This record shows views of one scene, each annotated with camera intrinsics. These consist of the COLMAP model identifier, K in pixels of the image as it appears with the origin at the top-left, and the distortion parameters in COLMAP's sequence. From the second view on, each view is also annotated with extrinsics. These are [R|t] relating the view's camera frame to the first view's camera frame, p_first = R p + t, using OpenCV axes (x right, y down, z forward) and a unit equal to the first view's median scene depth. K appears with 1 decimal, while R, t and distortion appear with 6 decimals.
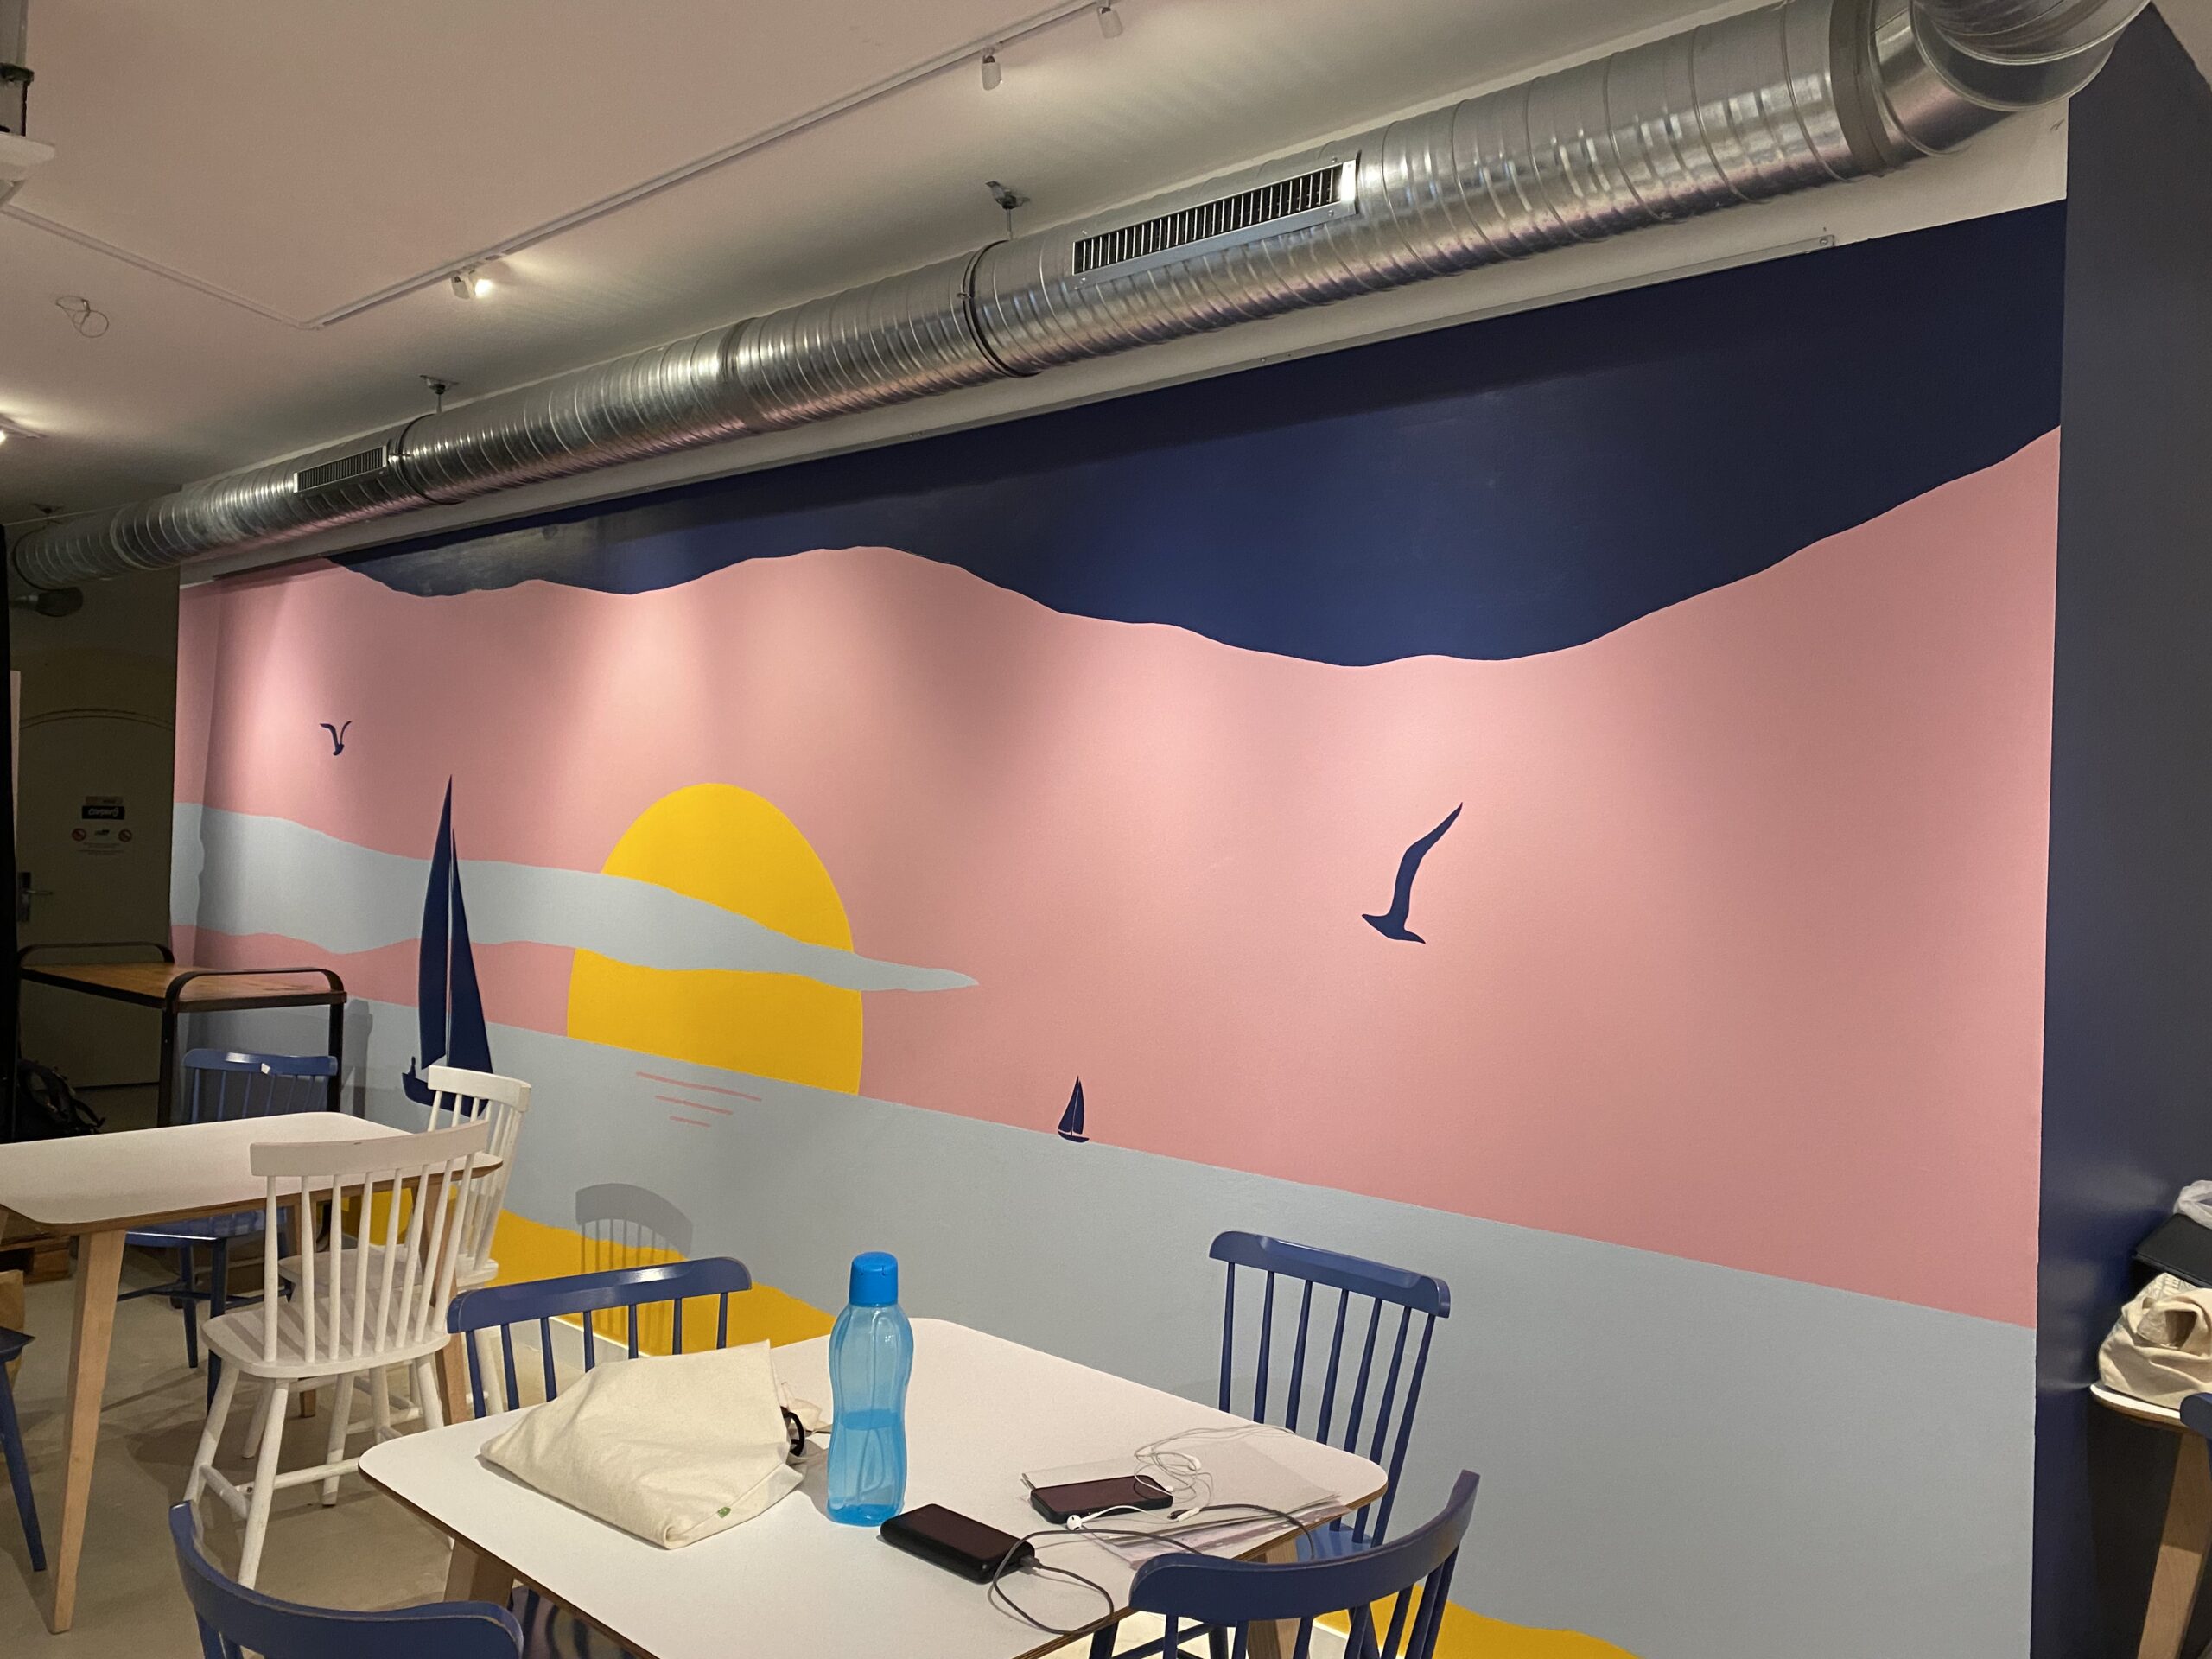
lens RADIAL K [[1699.1, 0, 1106.0], [0, 1699.1, 829.5], [0, 0, 1]] dist [0.096588, -0.000002]
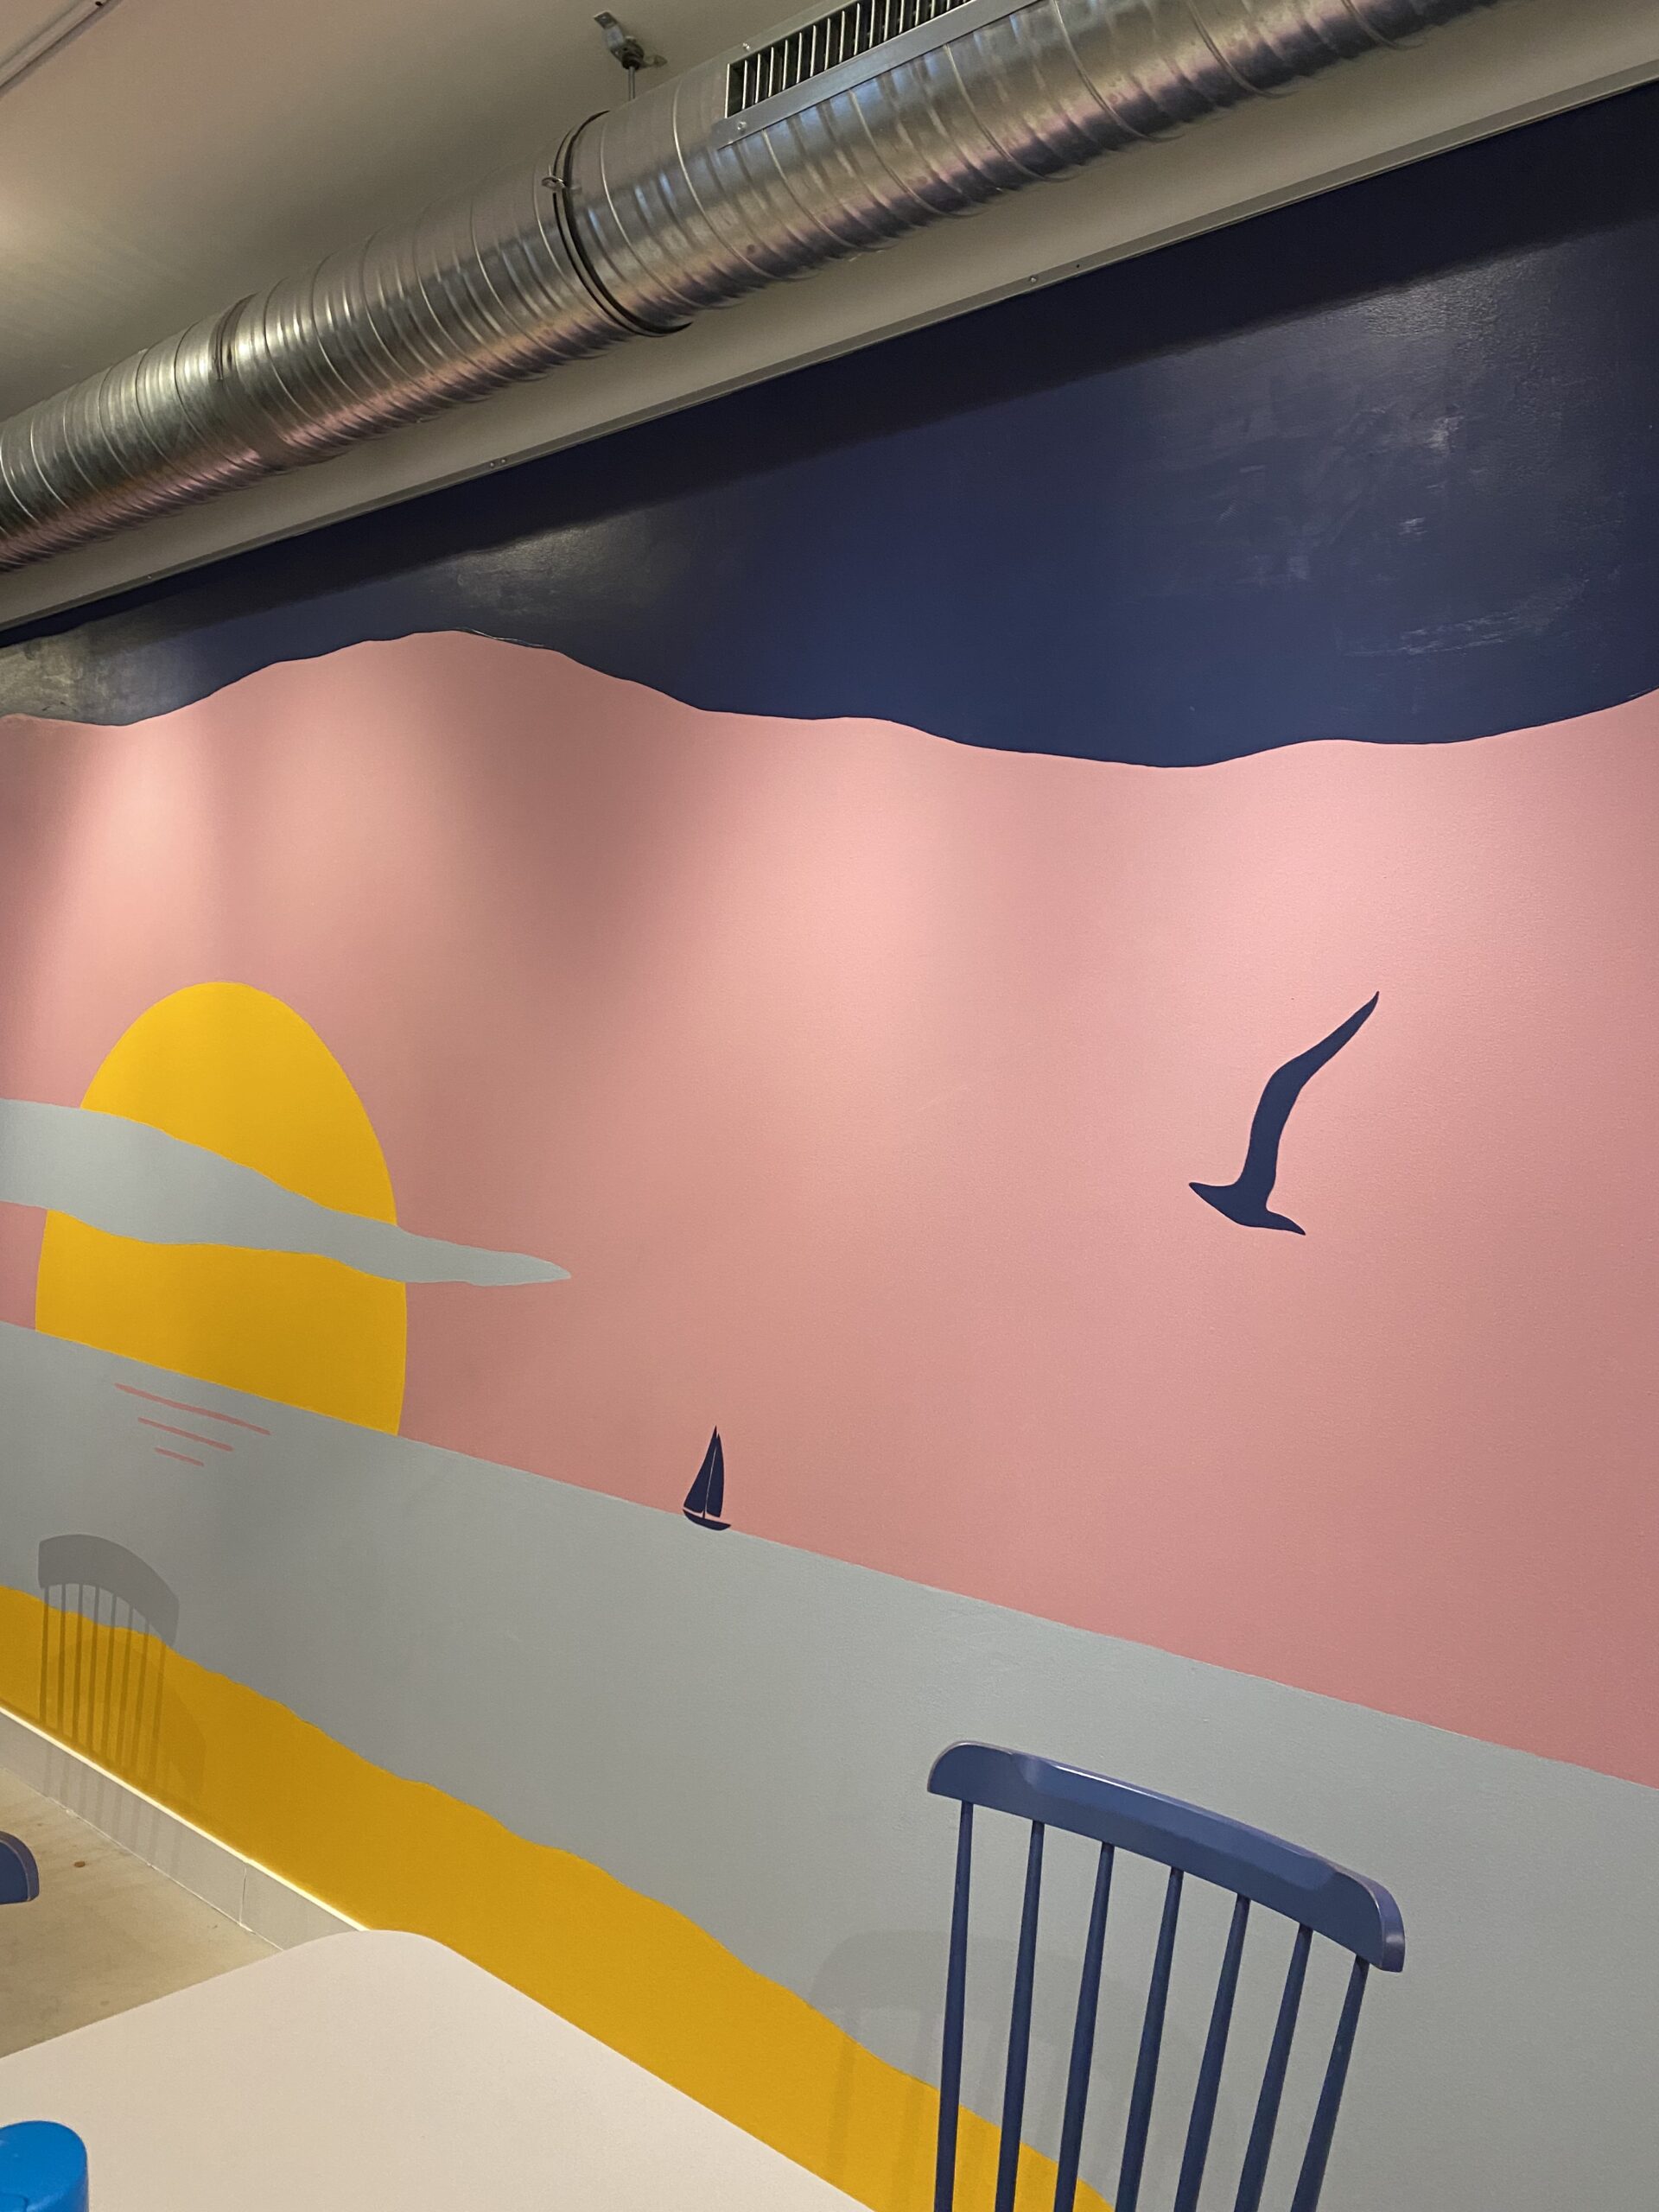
lens RADIAL K [[1660.1, 0, 829.5], [0, 1660.1, 1106.0], [0, 0, 1]] dist [0.057227, -0.001520]
pose [[0.999474, 0.019081, 0.026229, 0.007514], [-0.019228, 0.999801, 0.005372, 0.018600], [-0.026121, -0.005873, 0.999642, 0.353694]]
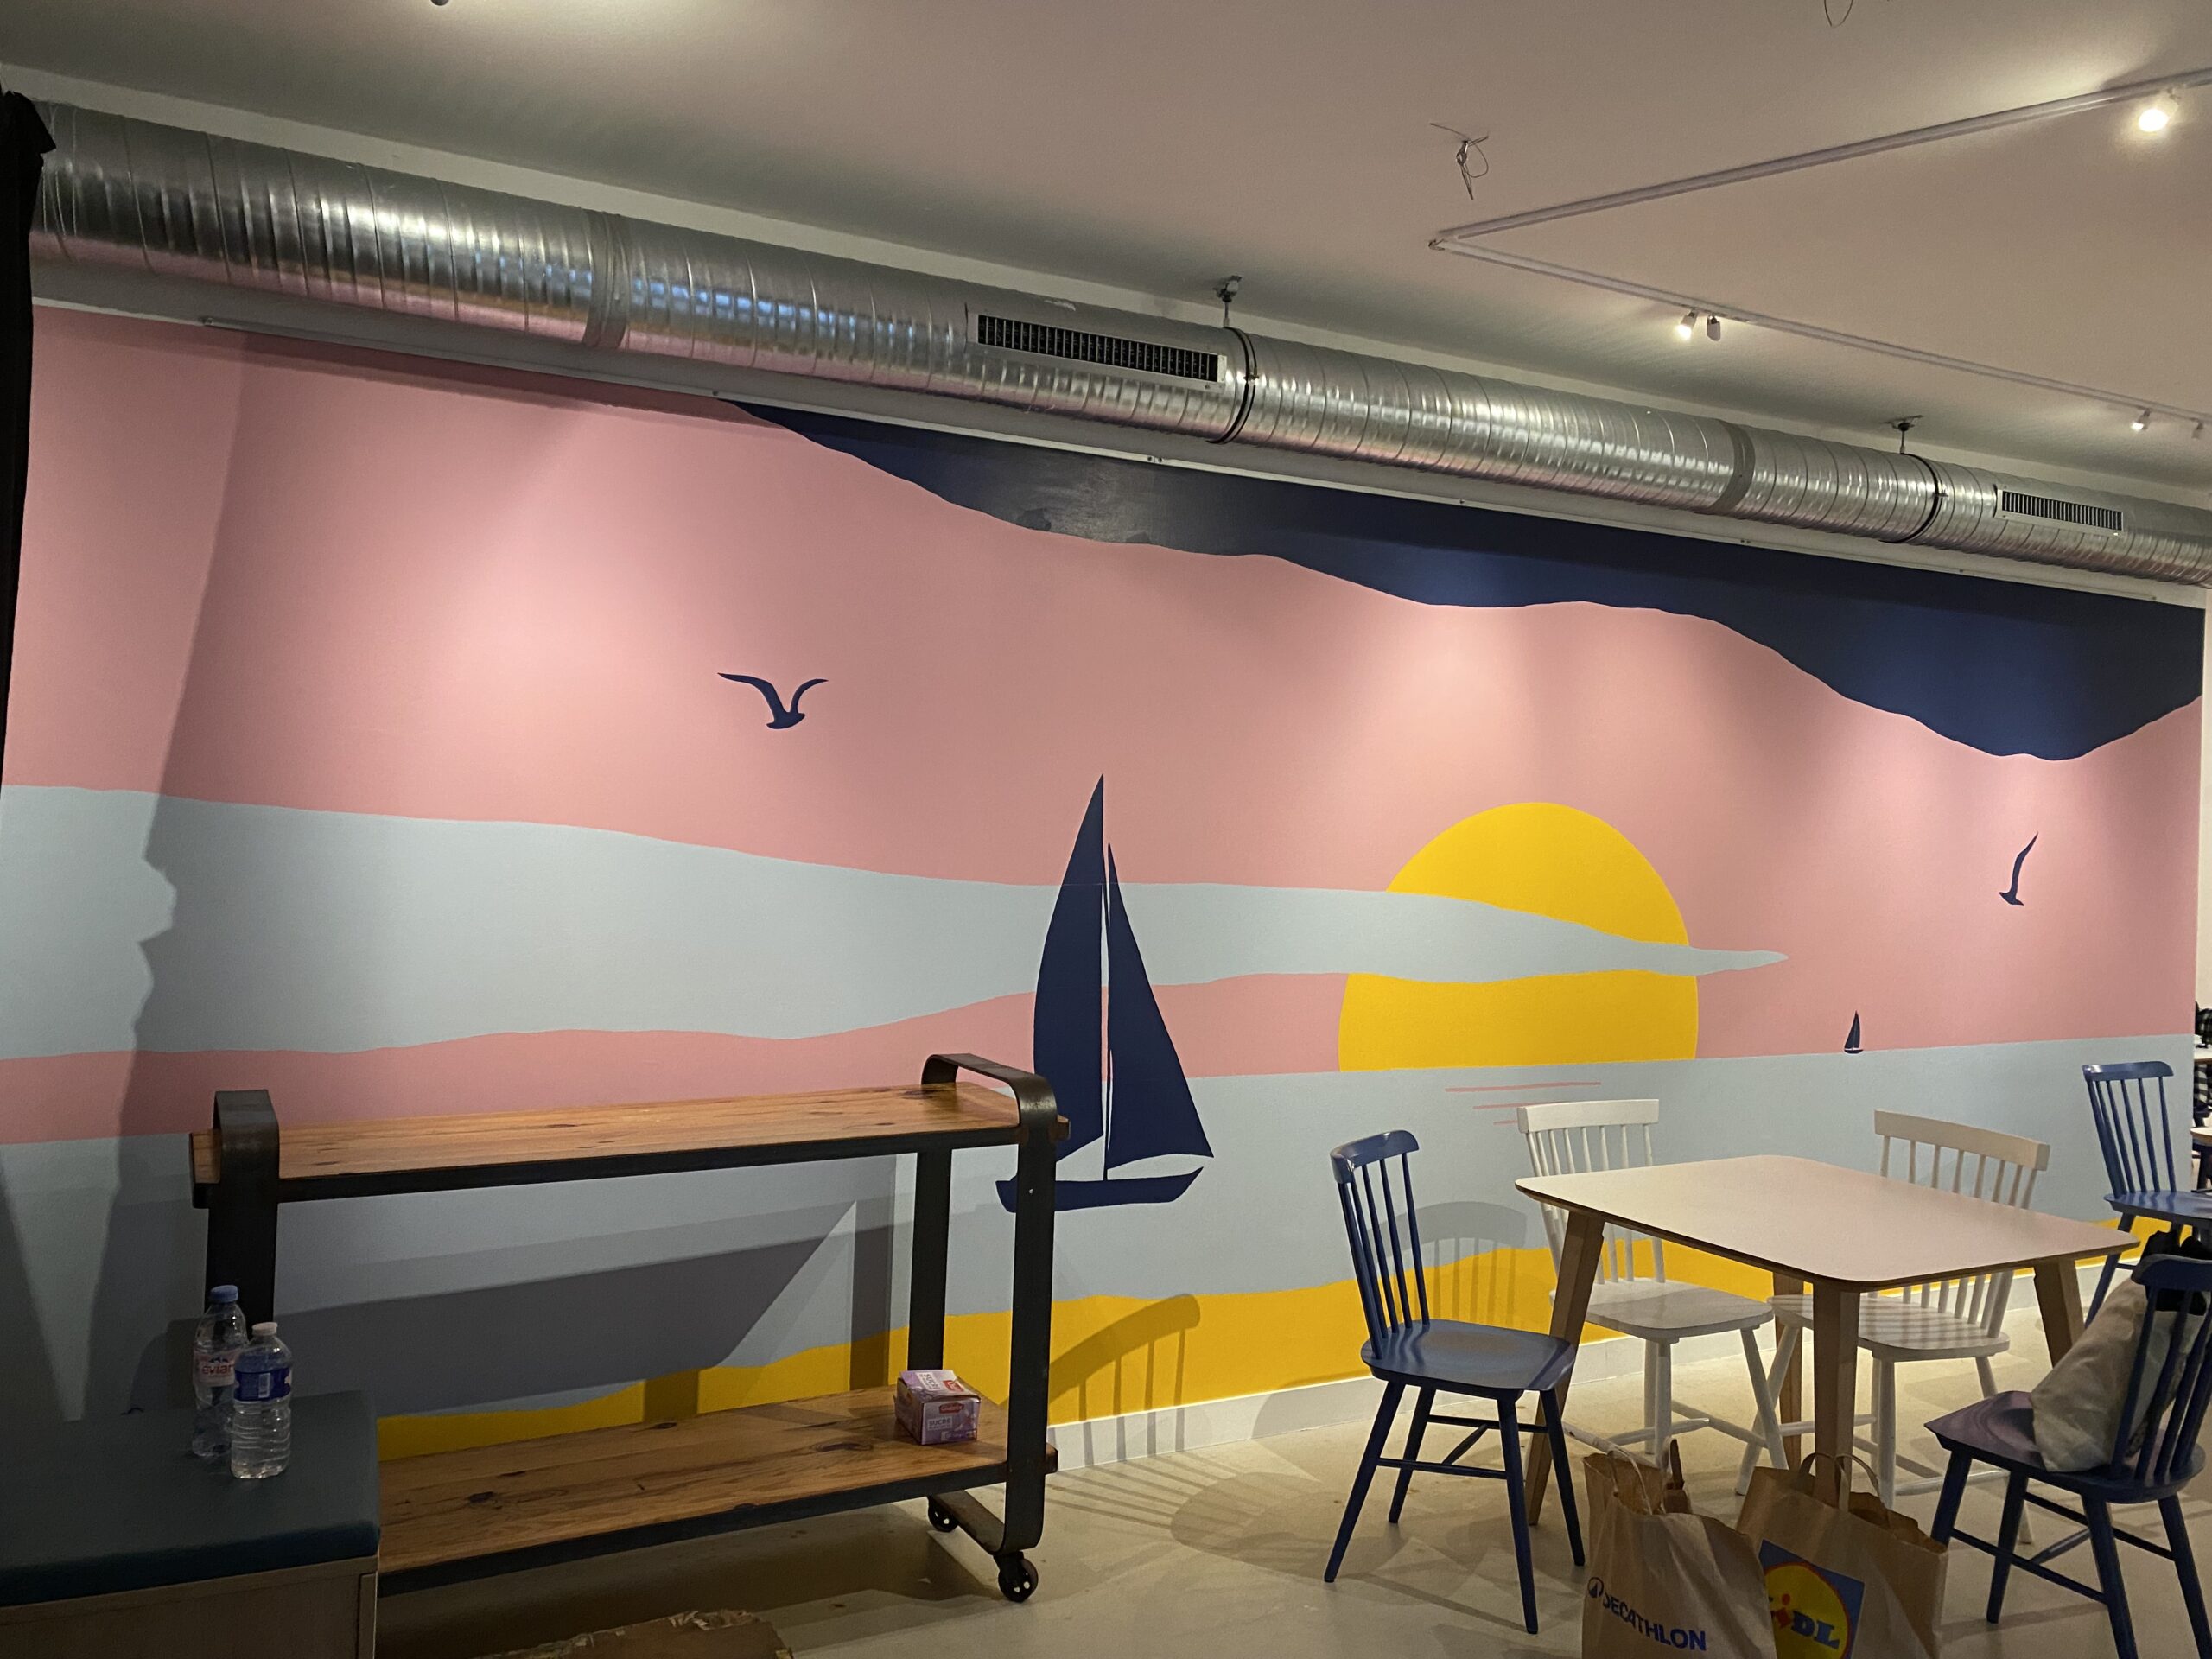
lens RADIAL K [[1660.1, 0, 1106.0], [0, 1660.1, 829.5], [0, 0, 1]] dist [0.057227, -0.001520]
pose [[0.334943, -0.021726, 0.941988, -1.554087], [-0.021696, 0.999291, 0.030762, -0.043374], [-0.941989, -0.030740, 0.334234, 1.080421]]
